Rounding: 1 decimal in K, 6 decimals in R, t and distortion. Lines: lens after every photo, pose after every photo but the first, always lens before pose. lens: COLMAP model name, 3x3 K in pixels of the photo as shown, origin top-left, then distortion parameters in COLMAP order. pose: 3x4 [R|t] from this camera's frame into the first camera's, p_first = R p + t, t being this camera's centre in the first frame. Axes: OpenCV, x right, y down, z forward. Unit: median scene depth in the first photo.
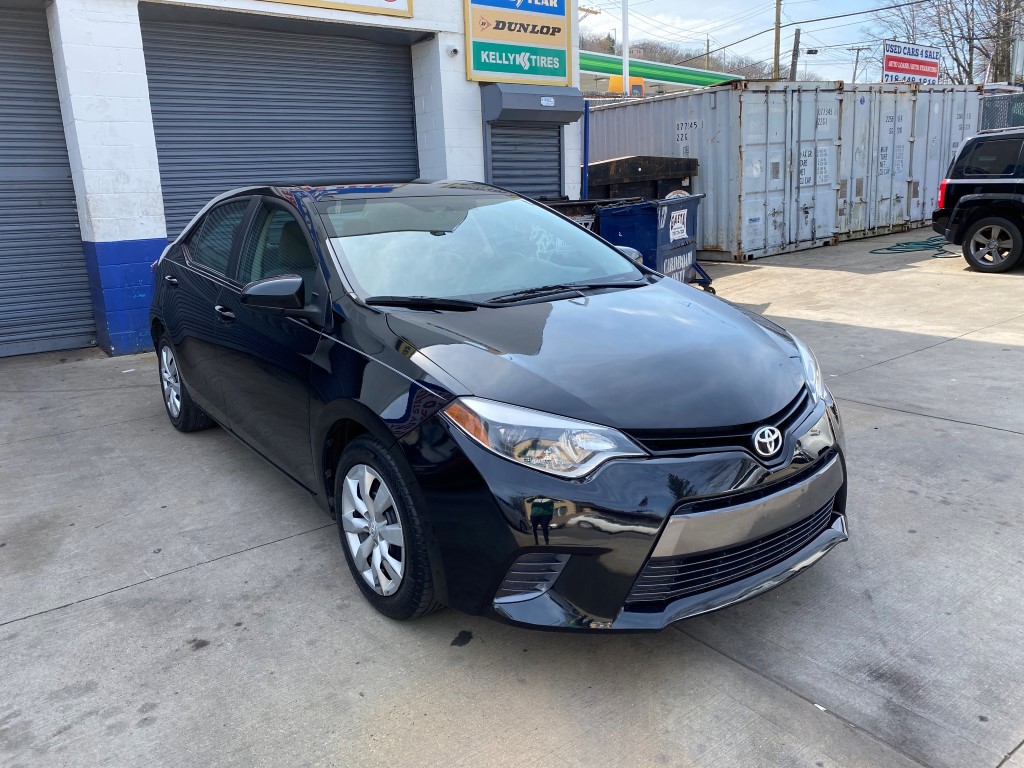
lens RADIAL K [[782.9, 0, 513.5], [0, 782.9, 382.6], [0, 0, 1]] dist [0.011930, -0.006825]
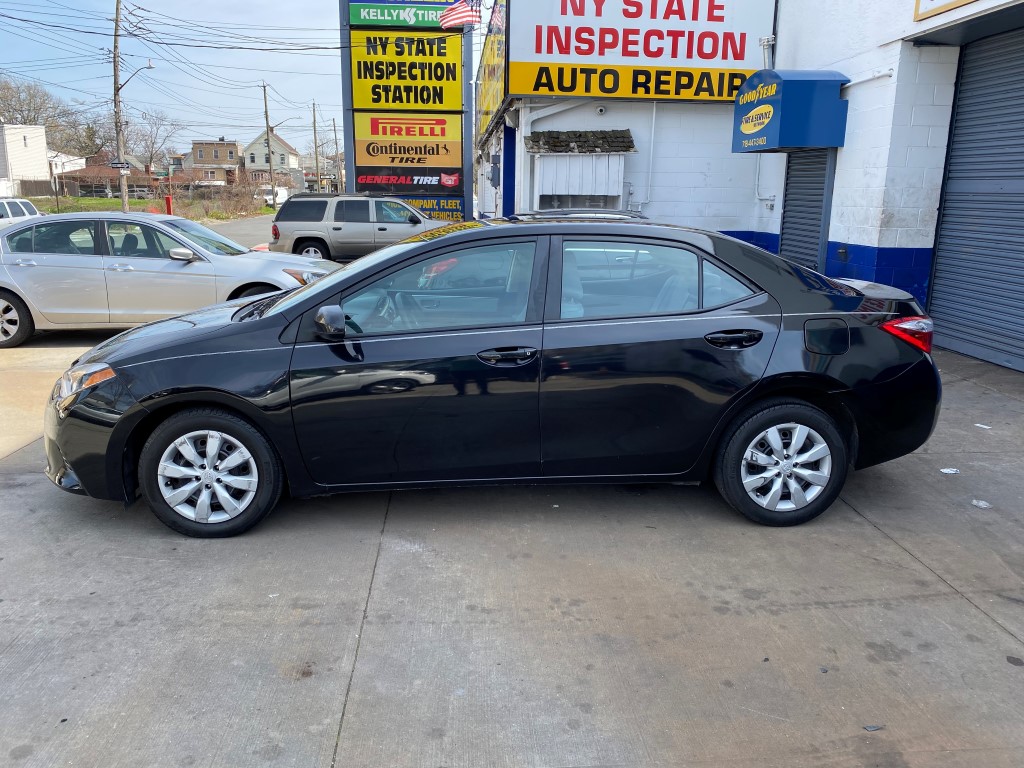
lens RADIAL K [[782.9, 0, 513.5], [0, 782.9, 382.6], [0, 0, 1]] dist [0.011930, -0.006825]
pose [[-0.523487, 0.231508, -0.819979, 0.355289], [-0.195816, 0.903929, 0.380222, -0.215145], [0.829227, 0.359606, -0.427862, 0.717205]]
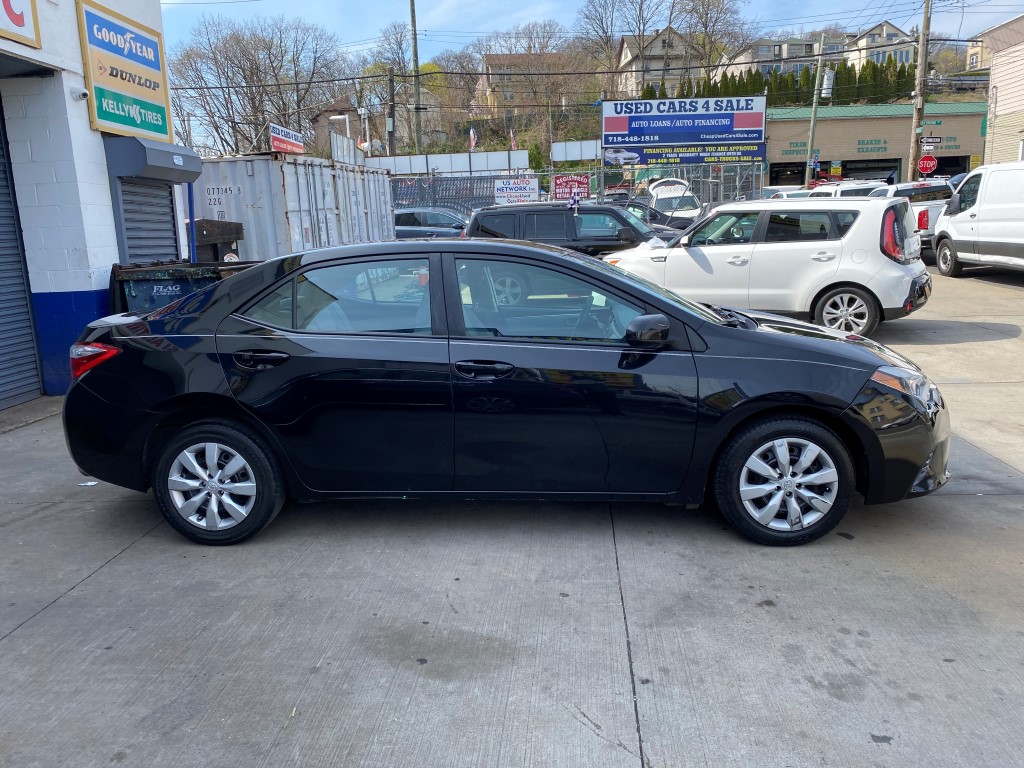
lens RADIAL K [[782.9, 0, 513.5], [0, 782.9, 382.6], [0, 0, 1]] dist [0.011930, -0.006825]
pose [[0.646066, -0.135042, 0.751241, -0.460403], [0.195371, 0.980695, 0.008270, -0.028594], [-0.737855, 0.141427, 0.659976, 0.129012]]
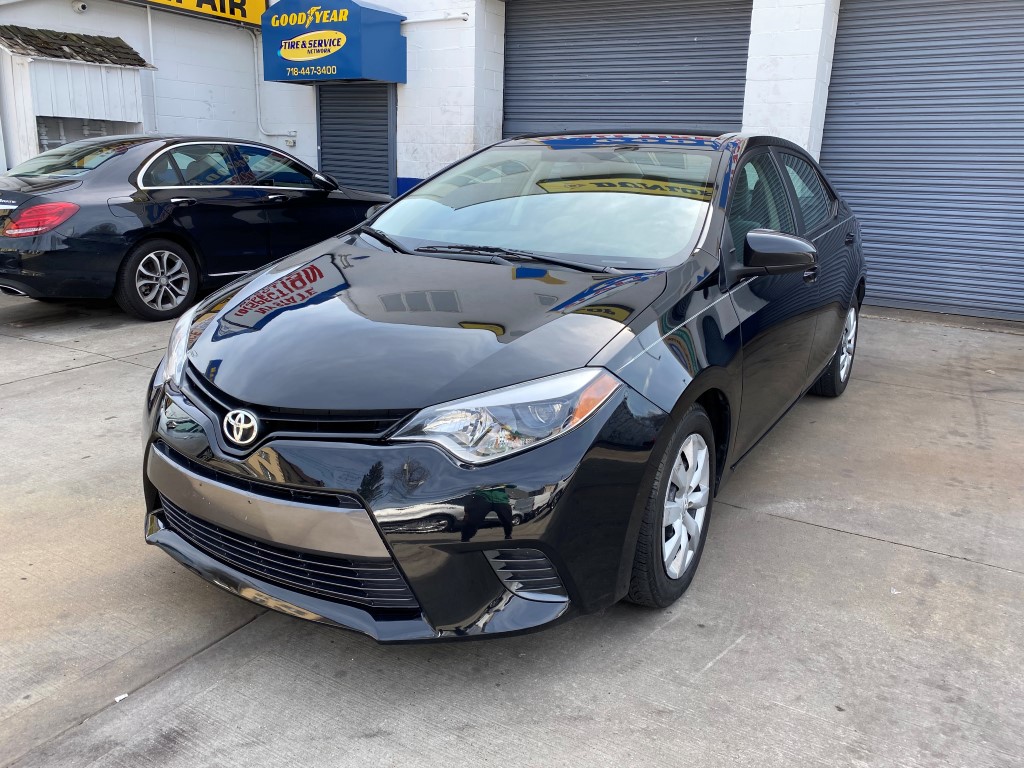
lens RADIAL K [[782.9, 0, 513.5], [0, 782.9, 382.6], [0, 0, 1]] dist [0.011930, -0.006825]
pose [[0.386255, 0.298354, -0.872807, 0.315045], [-0.264931, 0.942257, 0.204850, -0.060433], [0.883526, 0.152109, 0.442995, 0.236156]]
